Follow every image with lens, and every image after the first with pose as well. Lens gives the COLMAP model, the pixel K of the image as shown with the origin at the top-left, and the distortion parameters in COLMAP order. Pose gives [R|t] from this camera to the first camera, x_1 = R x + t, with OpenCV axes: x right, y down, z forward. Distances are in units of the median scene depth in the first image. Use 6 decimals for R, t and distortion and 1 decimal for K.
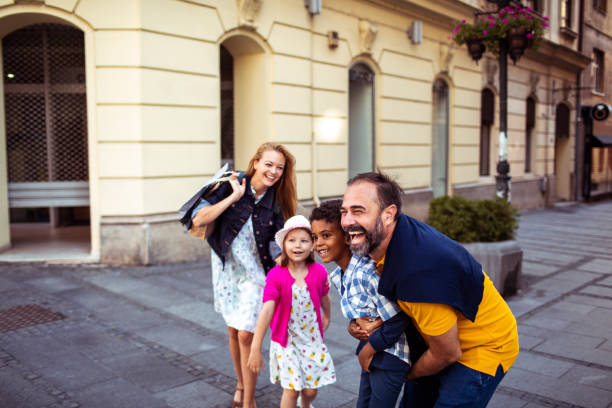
lens RADIAL K [[590.8, 0, 306.0], [0, 590.8, 204.0], [0, 0, 1]] dist [-0.108112, 0.137309]
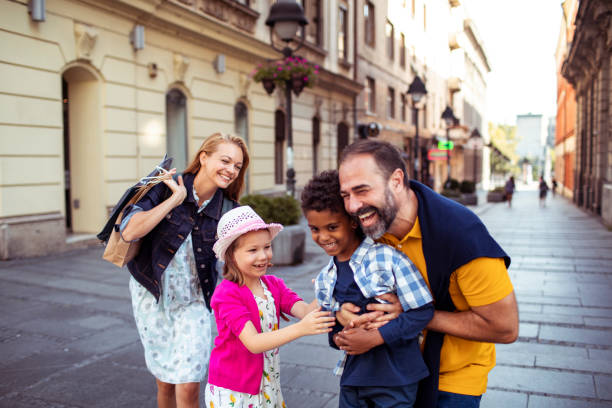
lens RADIAL K [[590.8, 0, 306.0], [0, 590.8, 204.0], [0, 0, 1]] dist [-0.108112, 0.137309]
pose [[0.943425, -0.026964, 0.330487, -0.056074], [0.034922, 0.999225, -0.018162, 0.022917], [-0.329741, 0.028676, 0.943636, -0.202171]]
